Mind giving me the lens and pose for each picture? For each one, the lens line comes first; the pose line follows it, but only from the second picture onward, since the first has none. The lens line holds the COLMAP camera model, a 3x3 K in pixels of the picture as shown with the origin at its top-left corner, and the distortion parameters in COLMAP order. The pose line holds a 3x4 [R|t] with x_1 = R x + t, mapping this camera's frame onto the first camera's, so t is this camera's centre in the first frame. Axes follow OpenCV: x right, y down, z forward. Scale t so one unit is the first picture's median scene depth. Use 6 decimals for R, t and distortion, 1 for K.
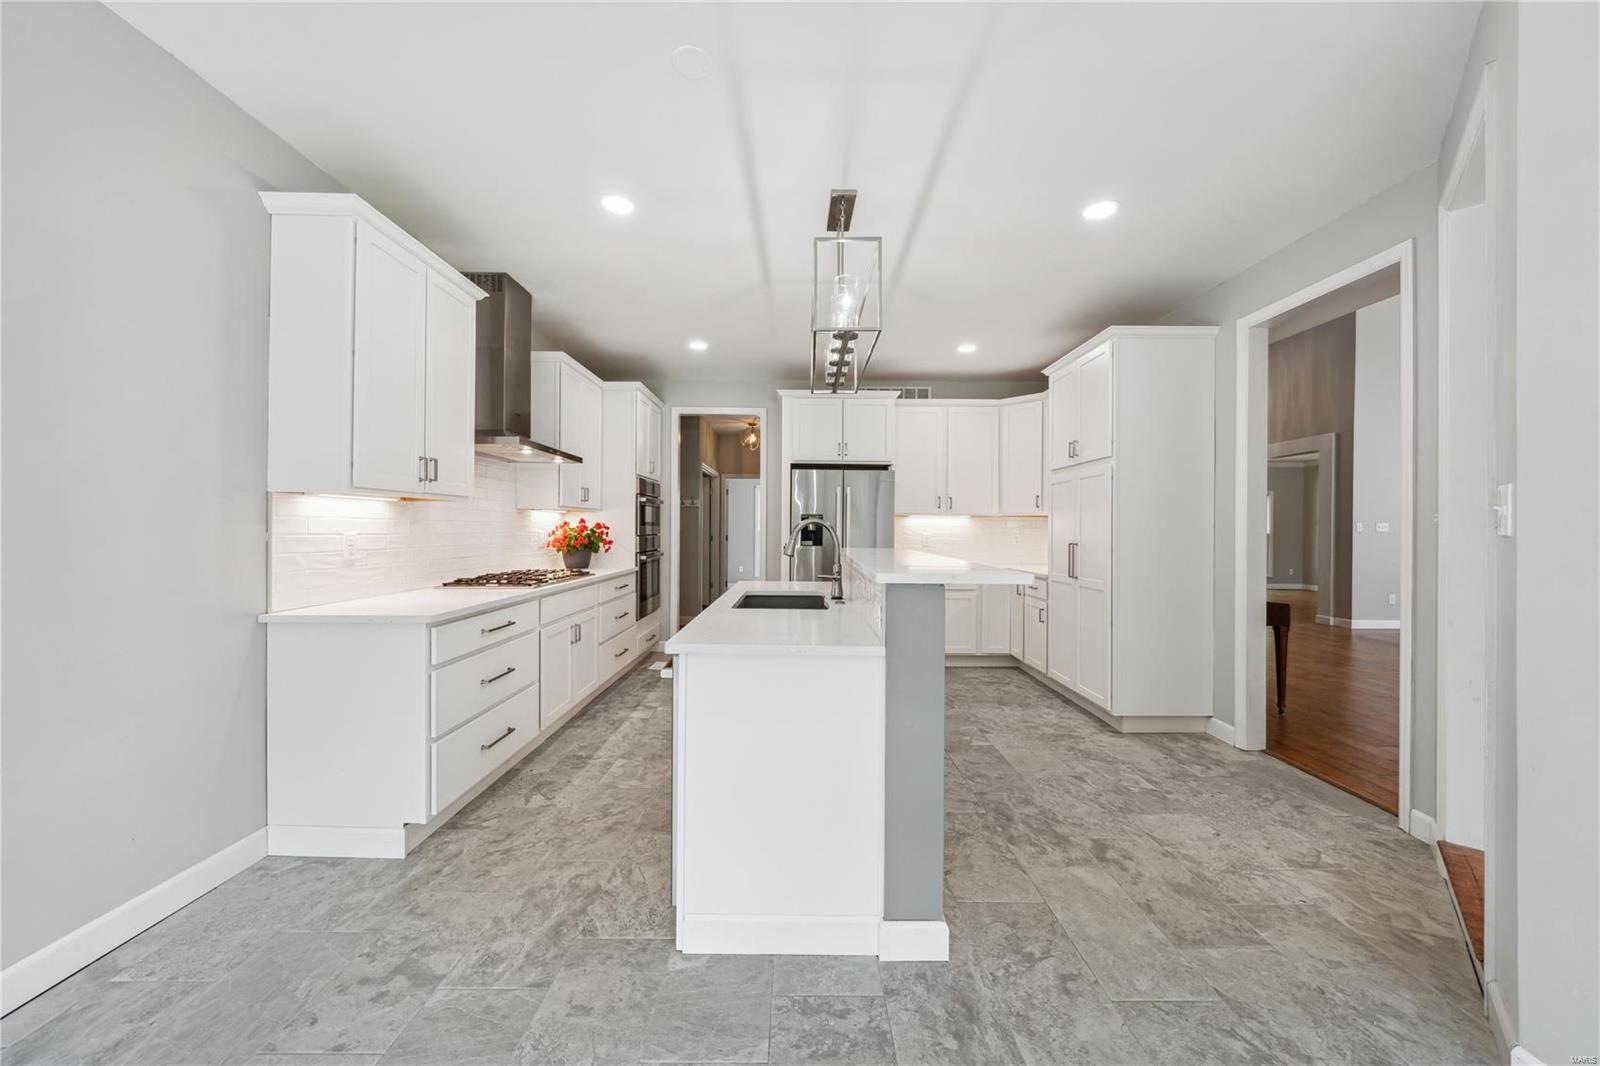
lens RADIAL K [[580.8, 0, 805.4], [0, 580.8, 529.3], [0, 0, 1]] dist [-0.003686, 0.000078]
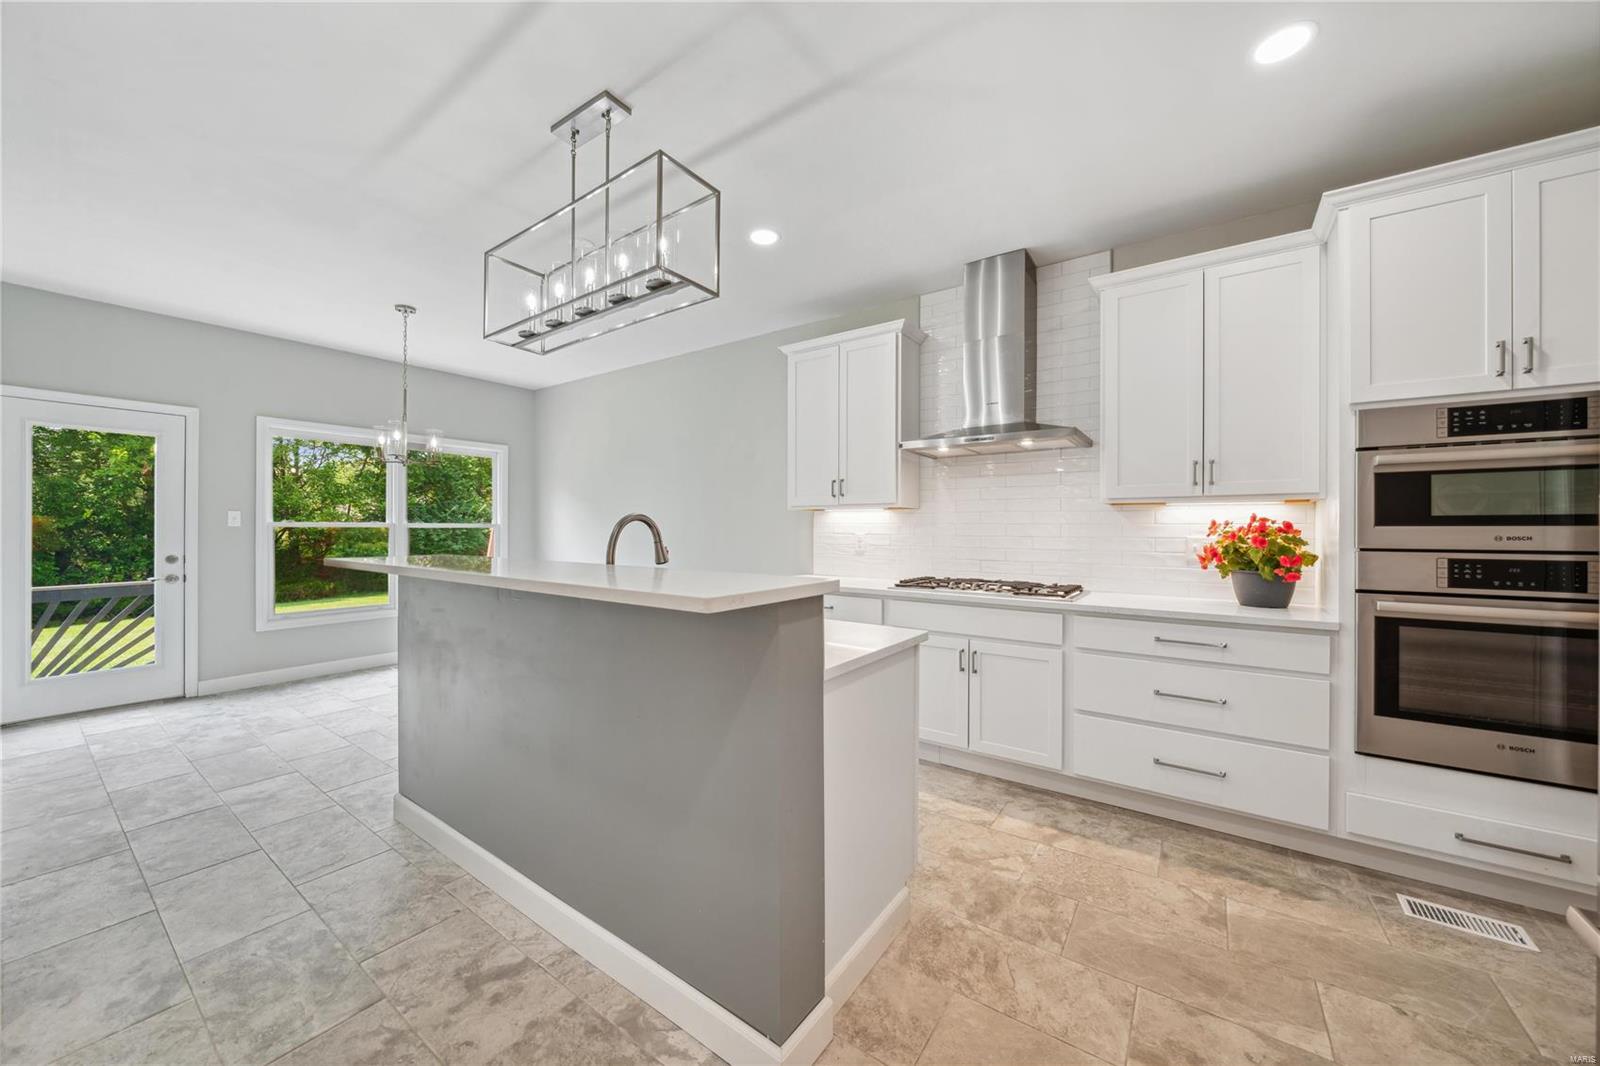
lens RADIAL K [[580.8, 0, 802.9], [0, 580.8, 530.8], [0, 0, 1]] dist [-0.003686, 0.000078]
pose [[-0.589888, -0.001826, -0.807483, 0.476708], [-0.006815, 0.999973, 0.002718, -0.002899], [0.807456, 0.007106, -0.589885, 1.562121]]
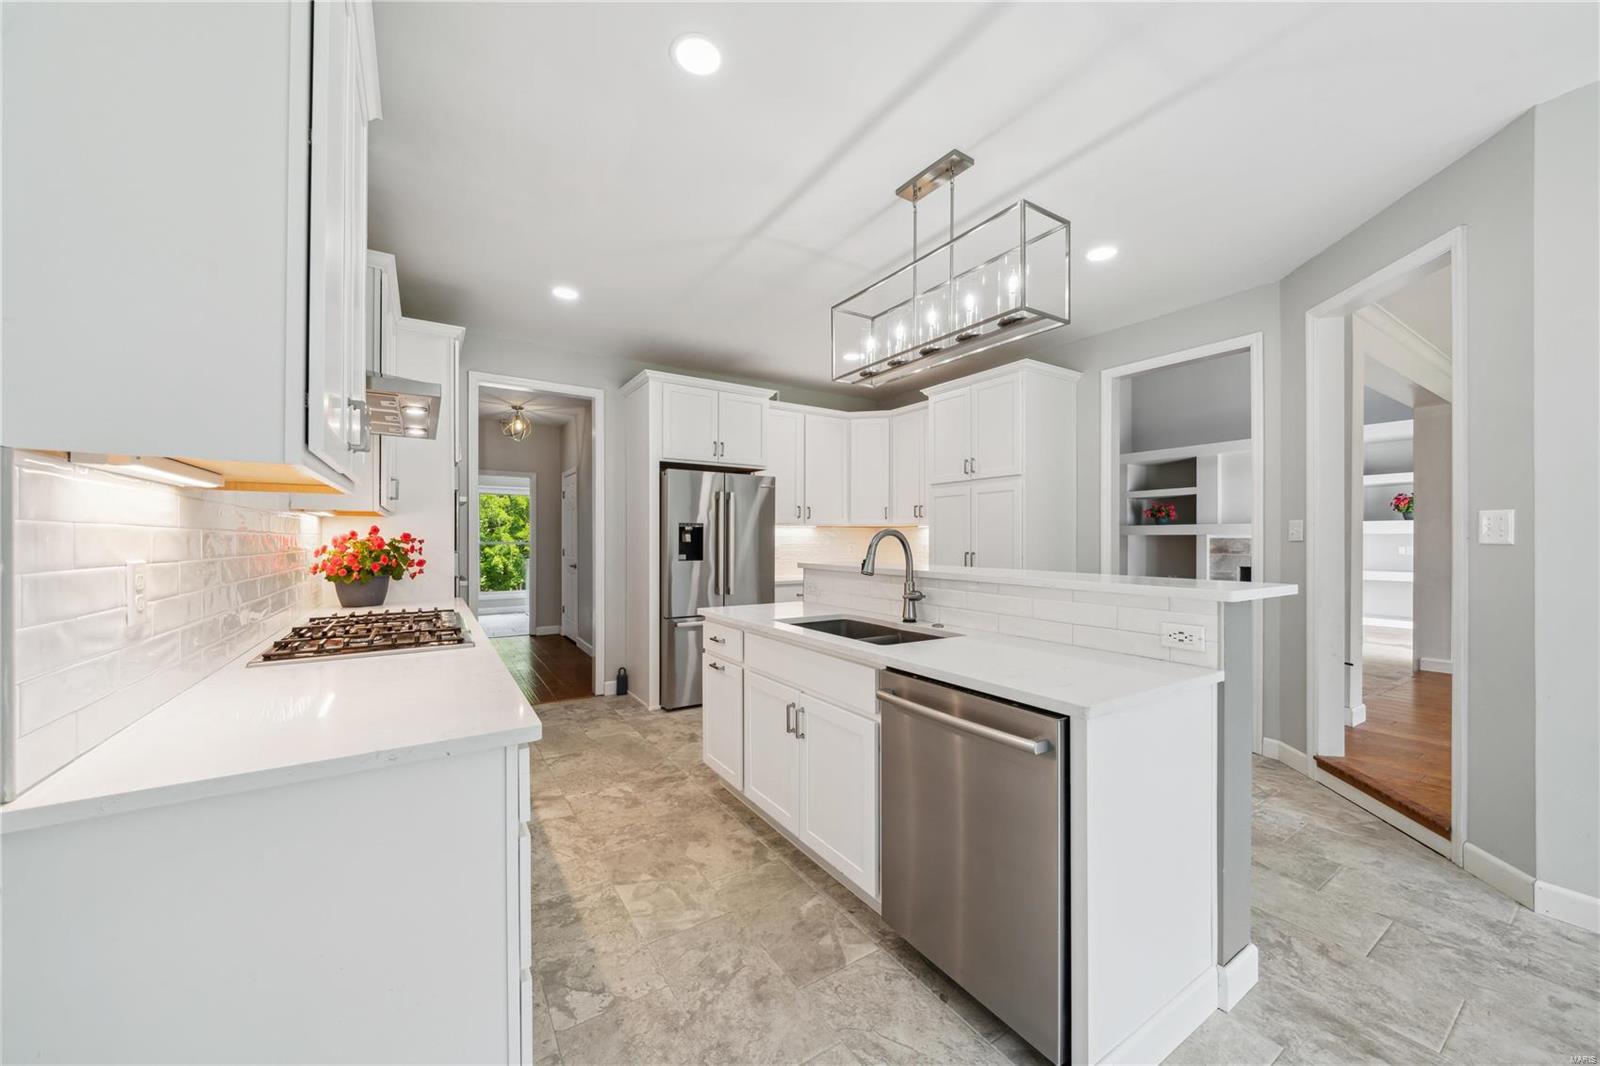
lens RADIAL K [[580.8, 0, 811.6], [0, 580.8, 541.6], [0, 0, 1]] dist [-0.003686, 0.000078]
pose [[0.839245, -0.007215, 0.543706, -0.525330], [0.004052, 0.999967, 0.007015, -0.007128], [-0.543738, -0.003684, 0.839247, 0.338110]]
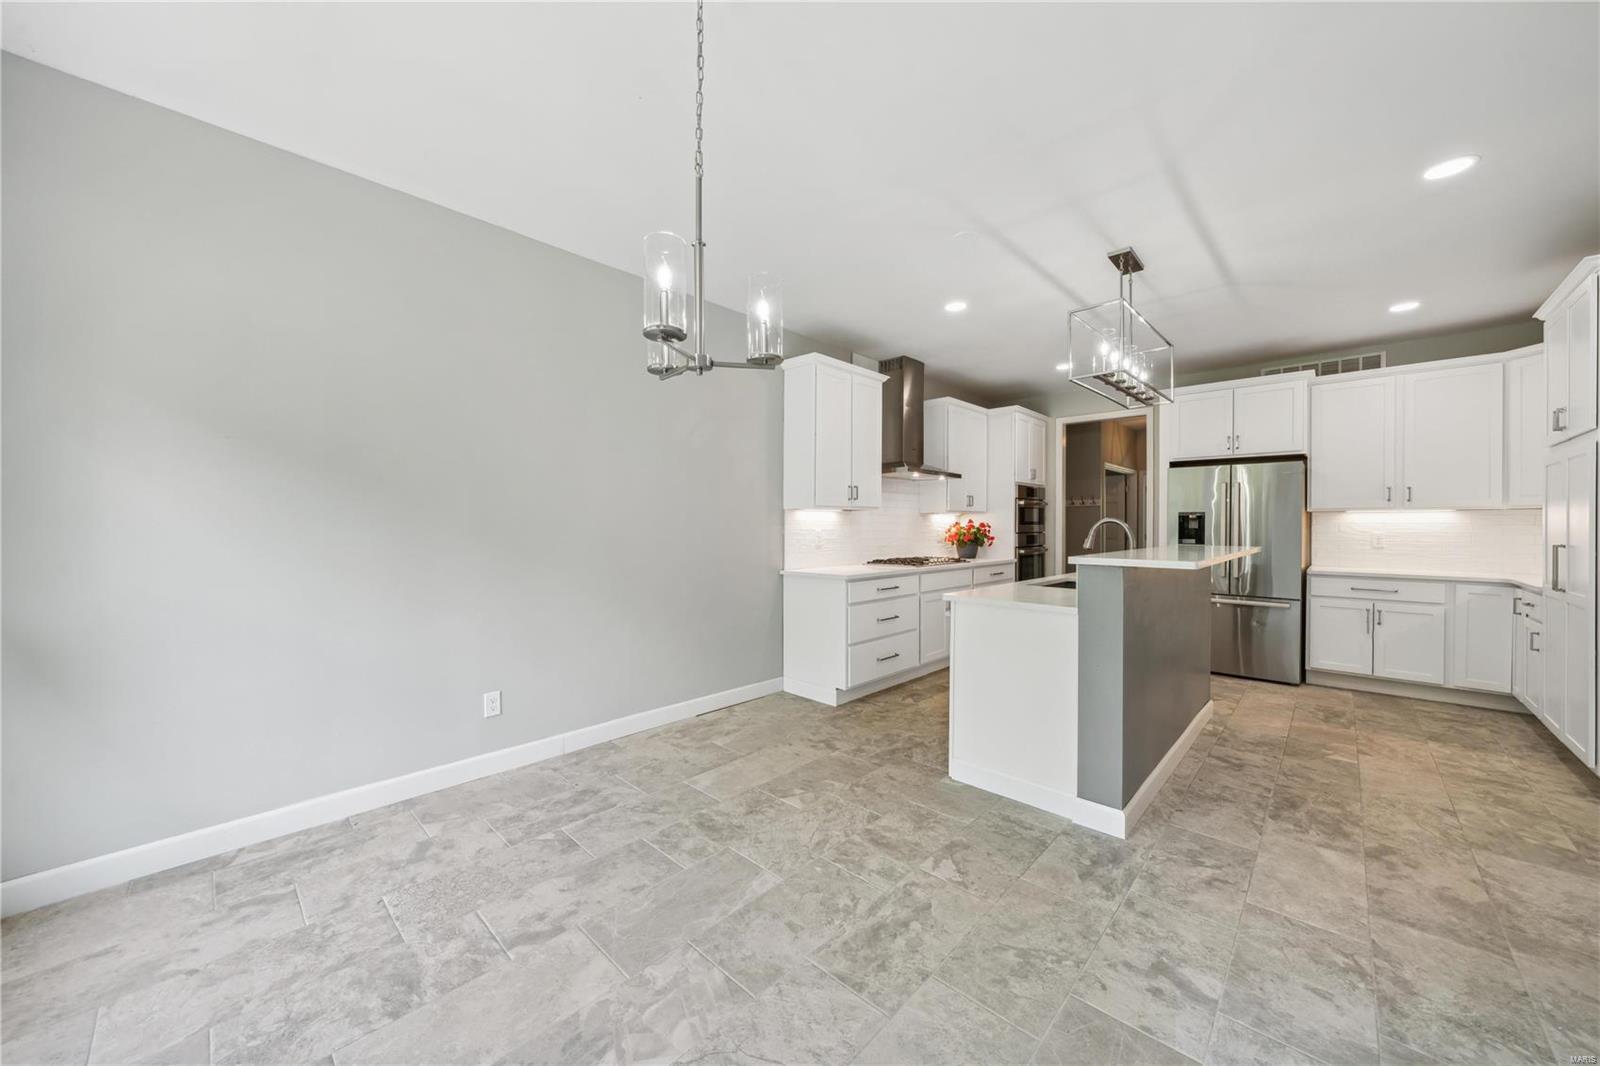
lens RADIAL K [[580.8, 0, 799.4], [0, 580.8, 529.8], [0, 0, 1]] dist [-0.003686, 0.000078]
pose [[0.722970, 0.000173, -0.690879, 0.366414], [0.001901, 0.999996, 0.002239, 0.001111], [0.690877, -0.002932, 0.722967, -0.303741]]
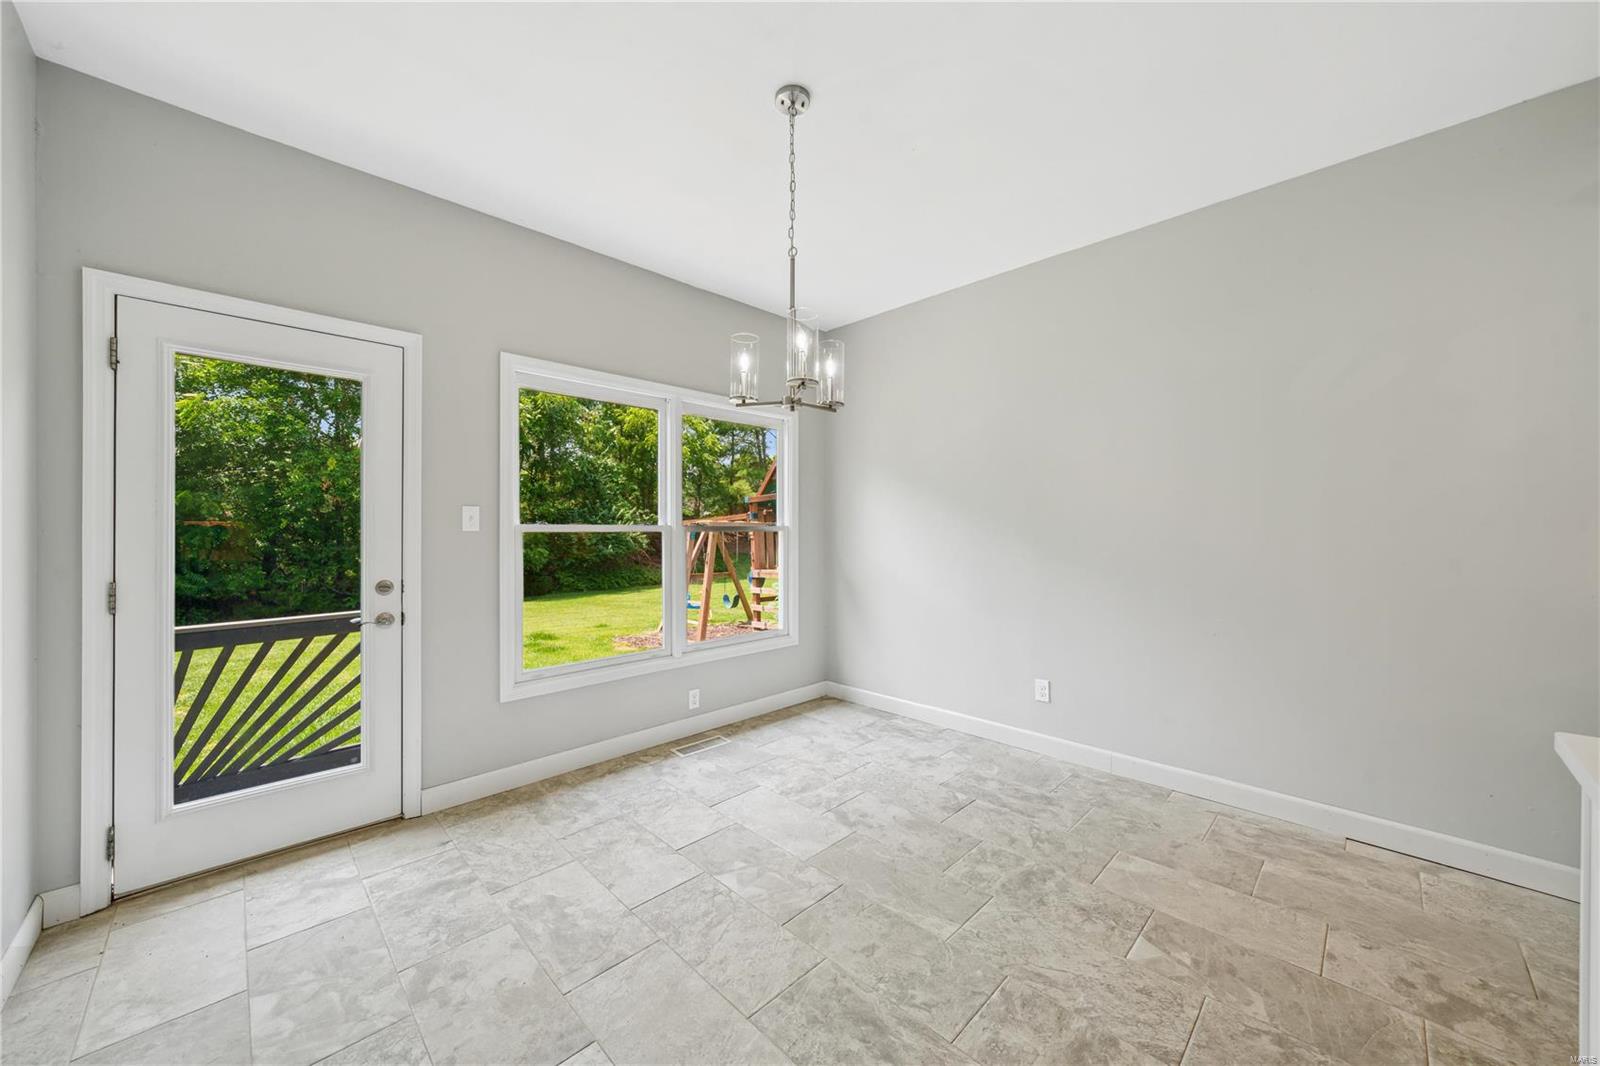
lens RADIAL K [[580.8, 0, 807.9], [0, 580.8, 531.8], [0, 0, 1]] dist [-0.003686, 0.000078]
pose [[-0.713567, -0.002381, -0.700583, 0.396169], [-0.003260, 0.999995, -0.000078, -0.001172], [0.700579, 0.002228, -0.713571, 0.508984]]
